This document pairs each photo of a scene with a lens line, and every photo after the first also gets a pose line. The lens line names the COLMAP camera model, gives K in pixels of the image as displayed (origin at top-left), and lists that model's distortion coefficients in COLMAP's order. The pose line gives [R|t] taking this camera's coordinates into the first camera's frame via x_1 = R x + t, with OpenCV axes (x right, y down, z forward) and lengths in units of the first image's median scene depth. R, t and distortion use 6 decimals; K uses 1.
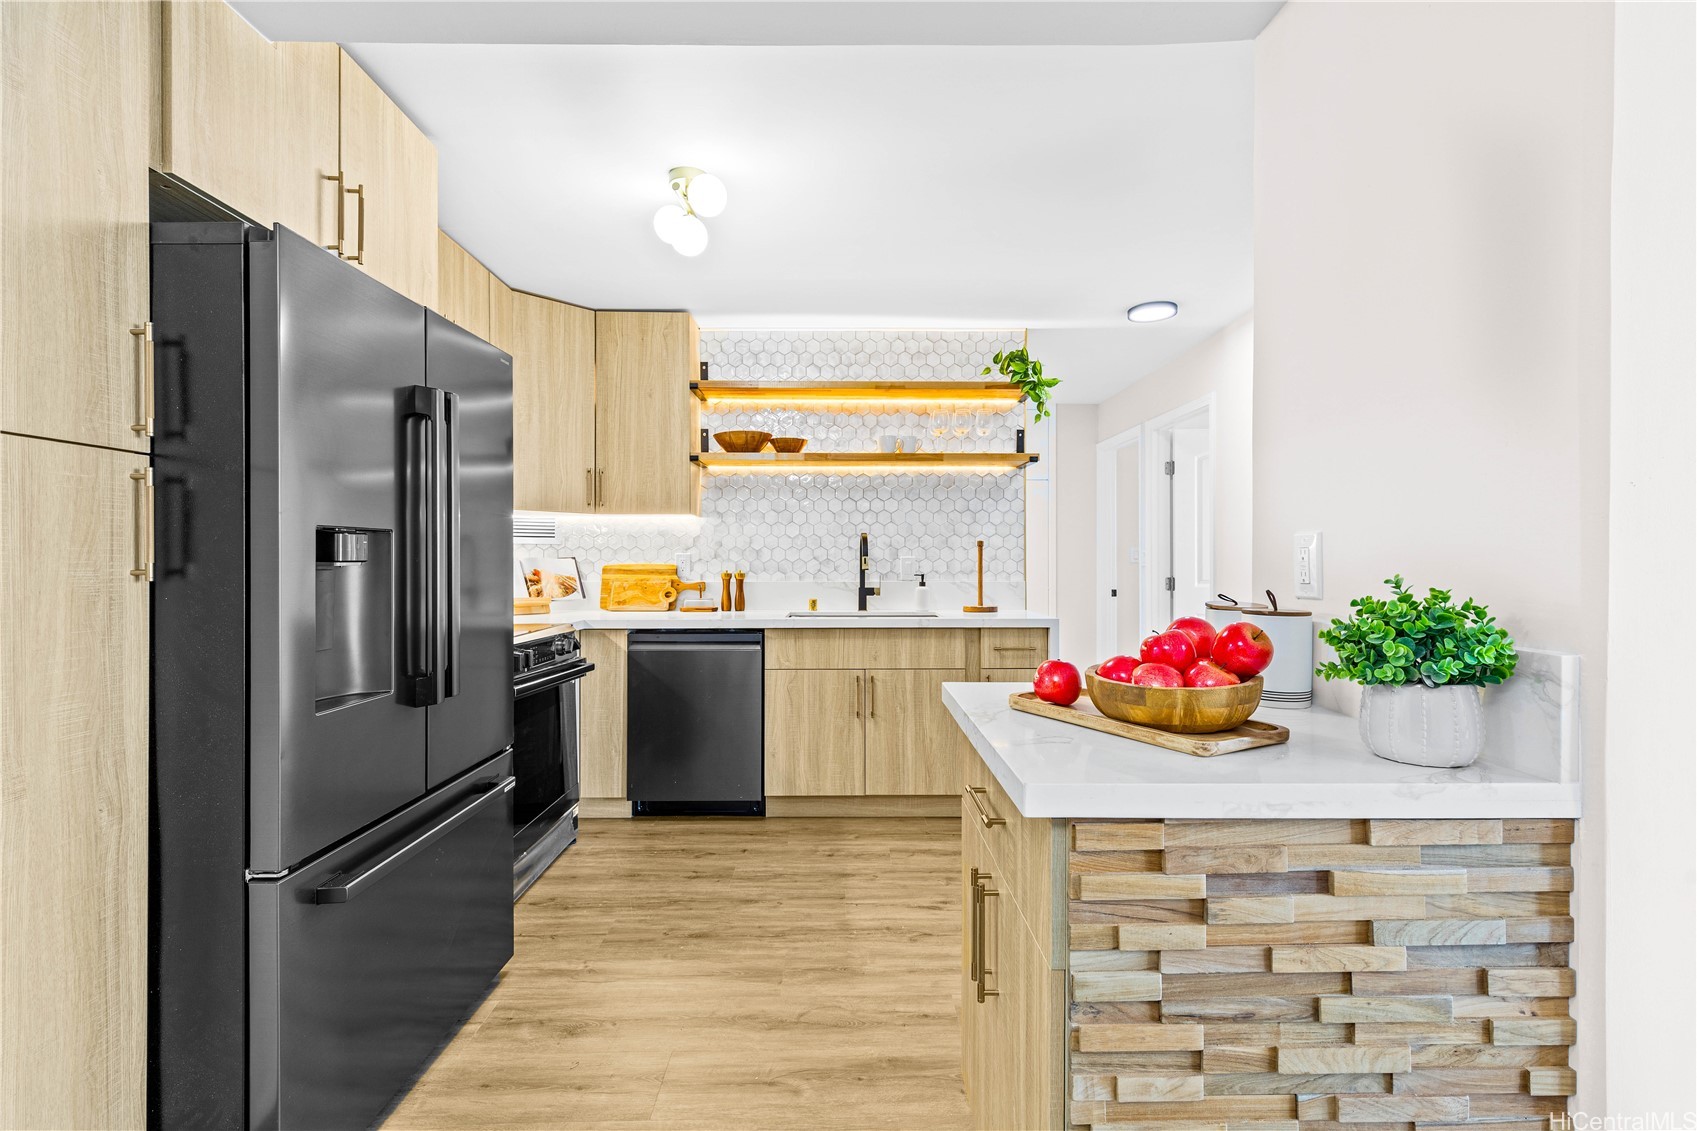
lens RADIAL K [[780.1, 0, 853.8], [0, 780.1, 561.9], [0, 0, 1]] dist [0.008024, -0.002344]
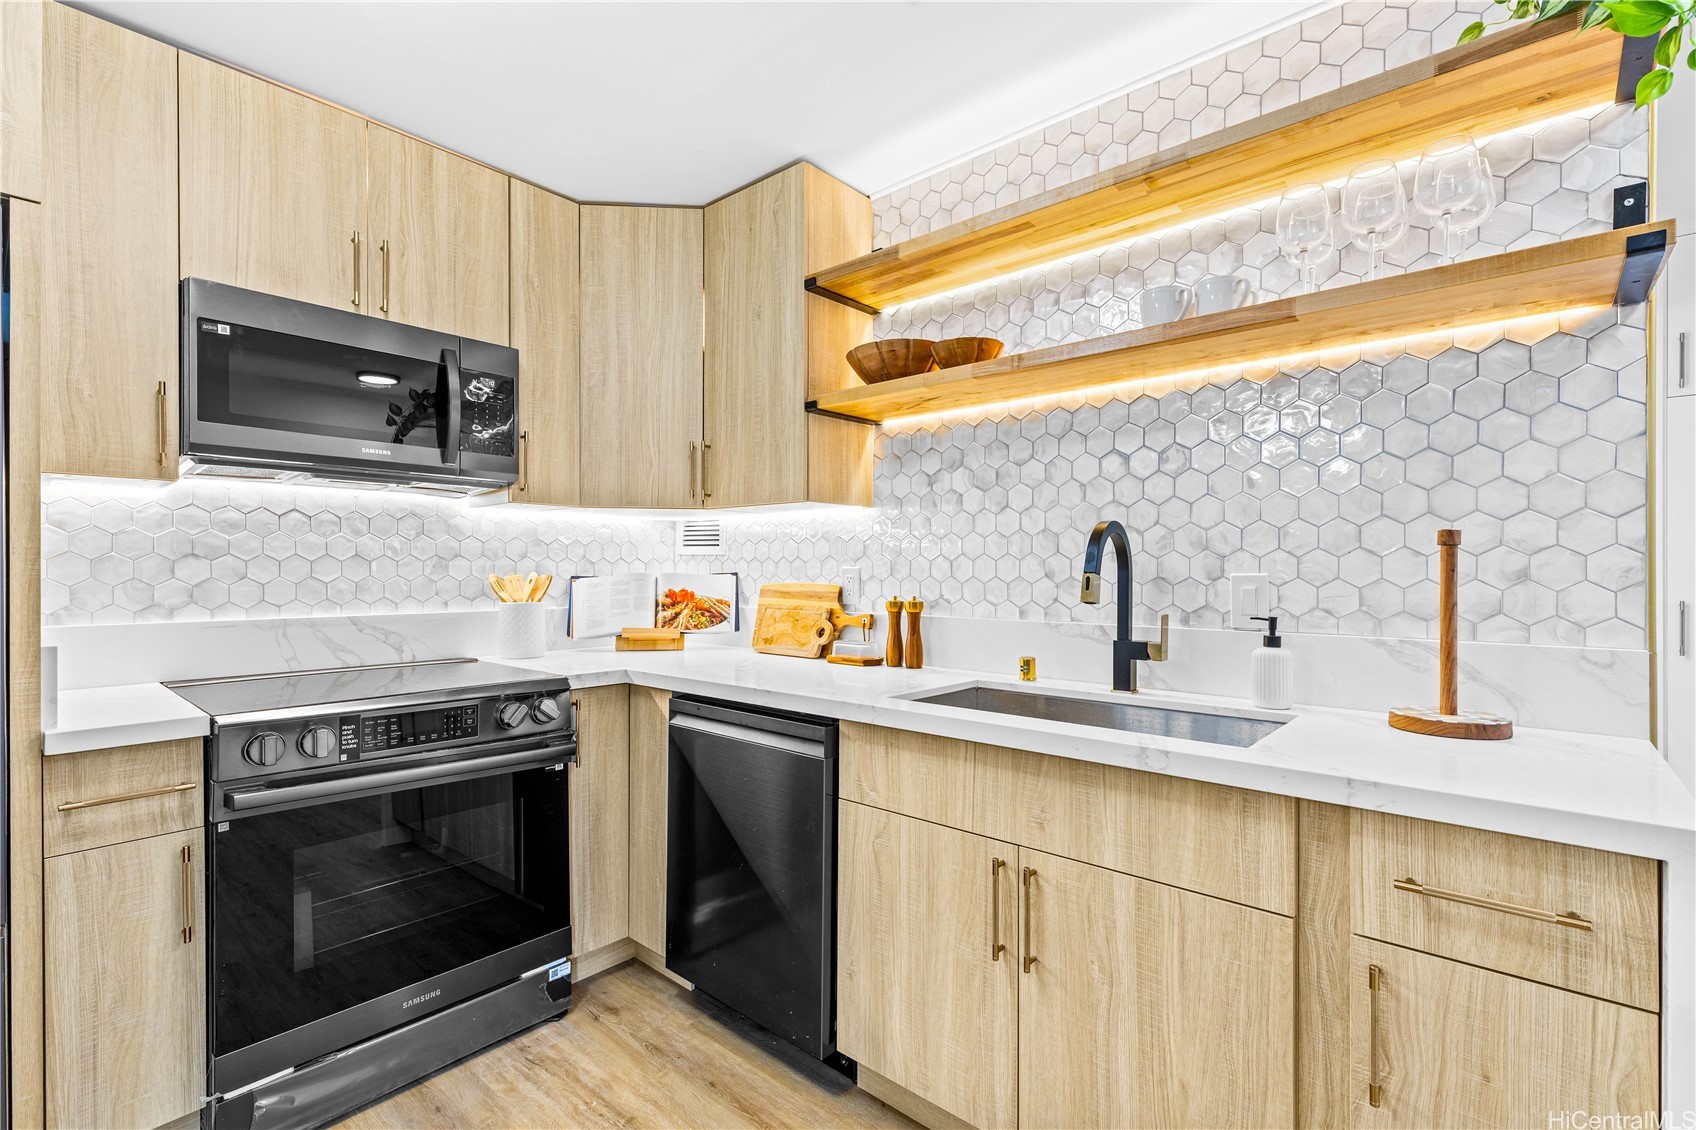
lens RADIAL K [[779.7, 0, 823.0], [0, 779.7, 572.0], [0, 0, 1]] dist [0.008024, -0.002344]
pose [[0.738824, 0.002148, -0.673895, 0.217423], [-0.003076, 0.999995, -0.000186, -0.007892], [0.673892, 0.002210, 0.738827, 0.622082]]
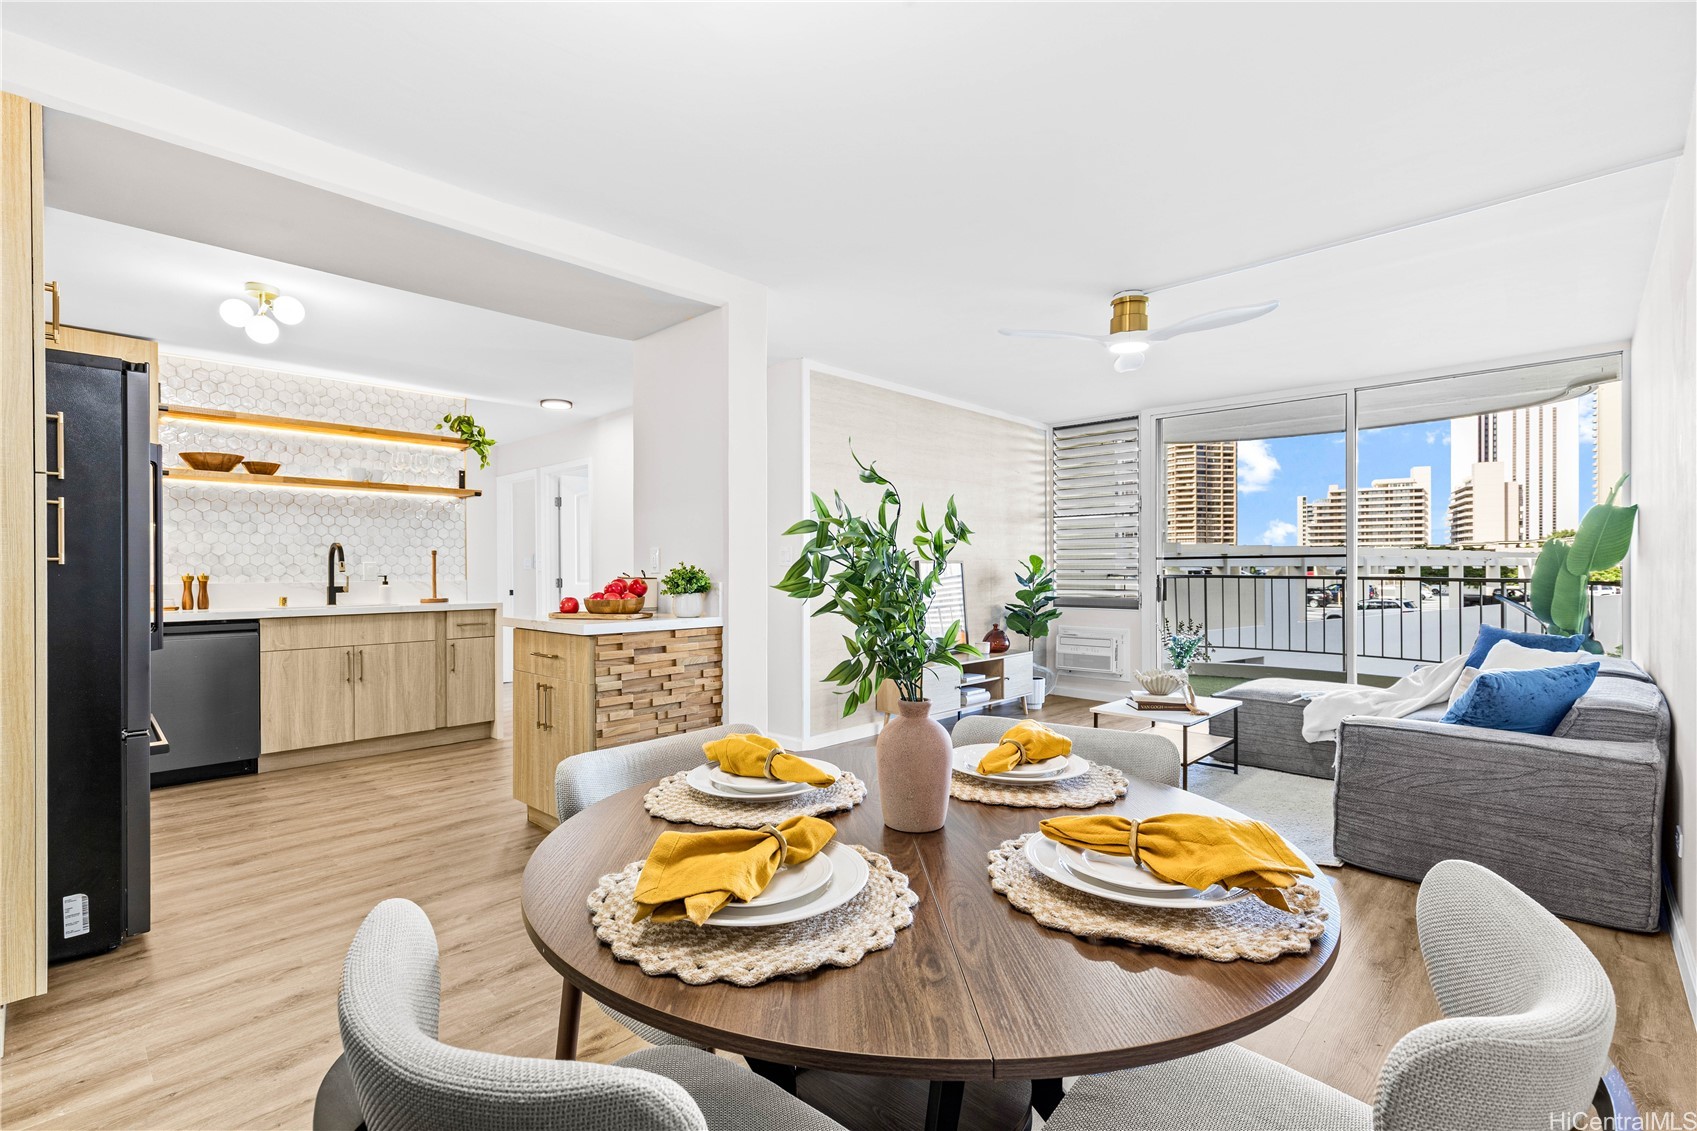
lens RADIAL K [[780.1, 0, 830.6], [0, 780.1, 568.3], [0, 0, 1]] dist [0.008024, -0.002344]
pose [[0.715253, -0.000513, 0.698865, -0.335479], [0.007866, 0.999942, -0.007316, 0.022050], [-0.698821, 0.010730, 0.715216, -0.519261]]
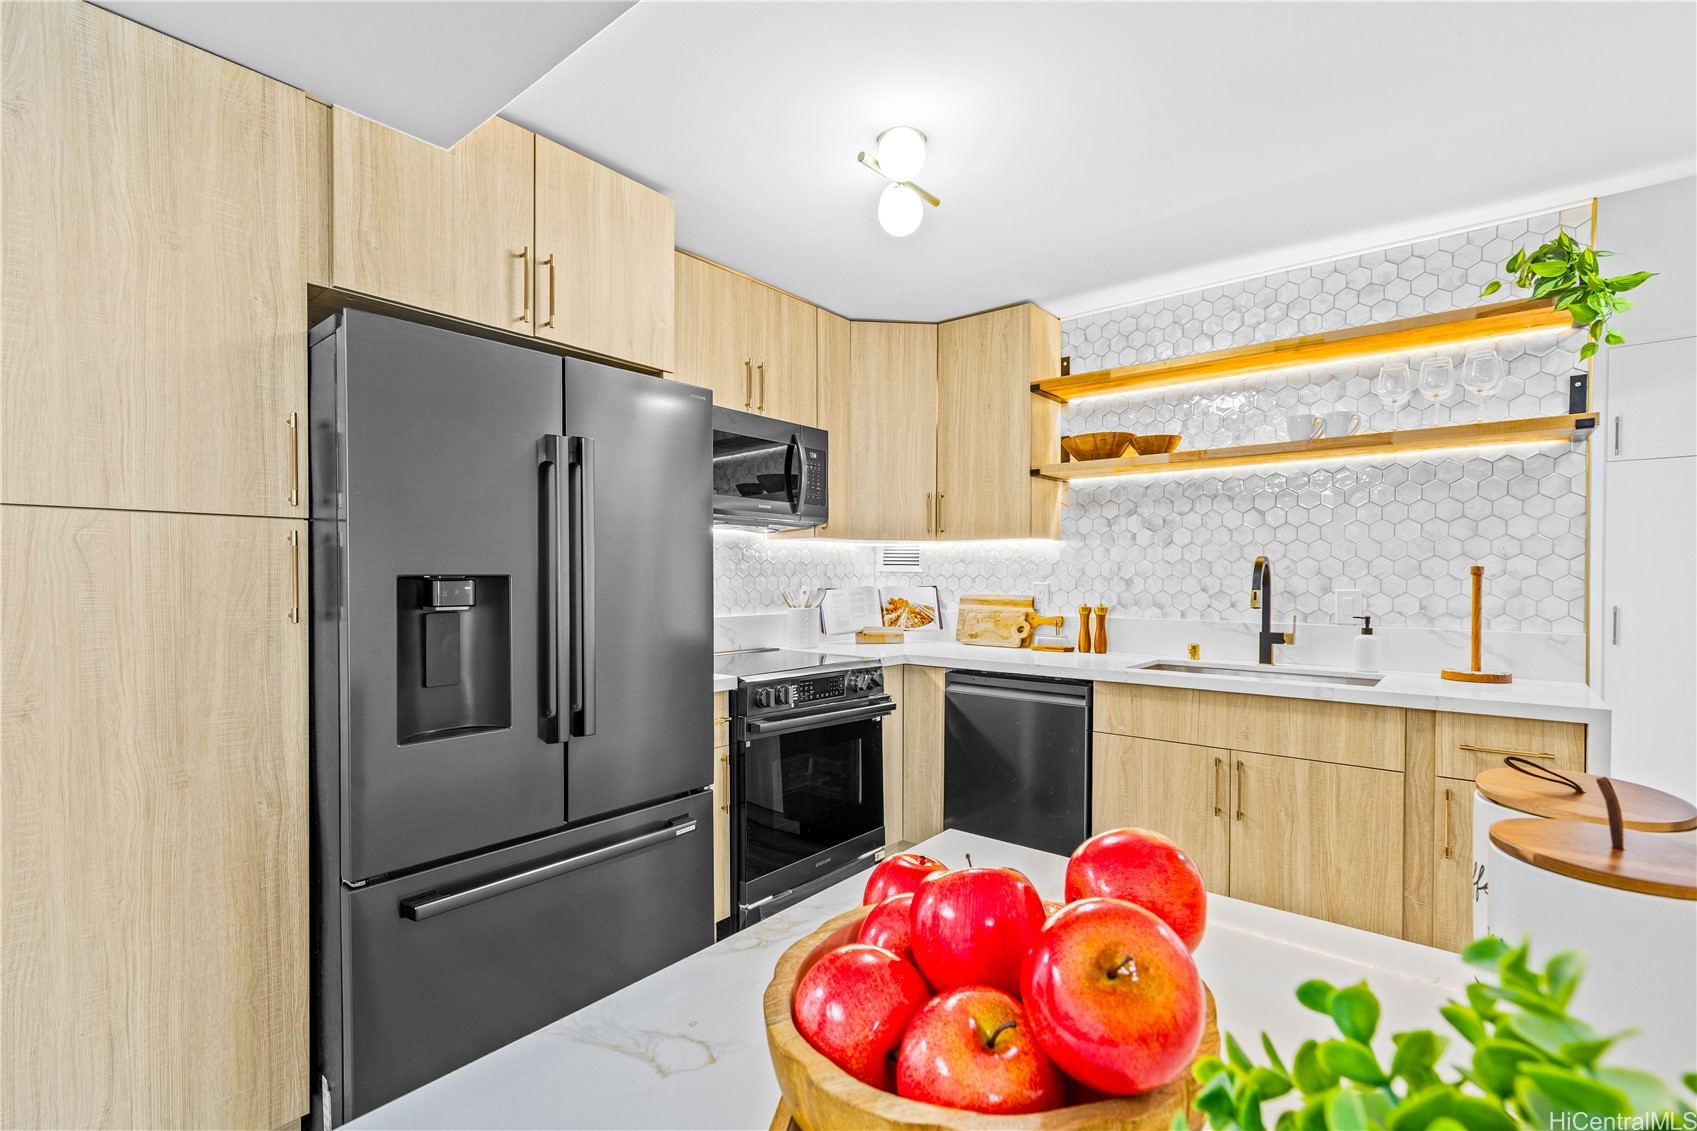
lens RADIAL K [[780.1, 0, 835.4], [0, 780.1, 586.8], [0, 0, 1]] dist [0.008024, -0.002344]
pose [[0.763084, 0.010233, -0.646218, 0.199085], [-0.003580, 0.999926, 0.011607, -0.018000], [0.646289, -0.006544, 0.763065, 0.223098]]
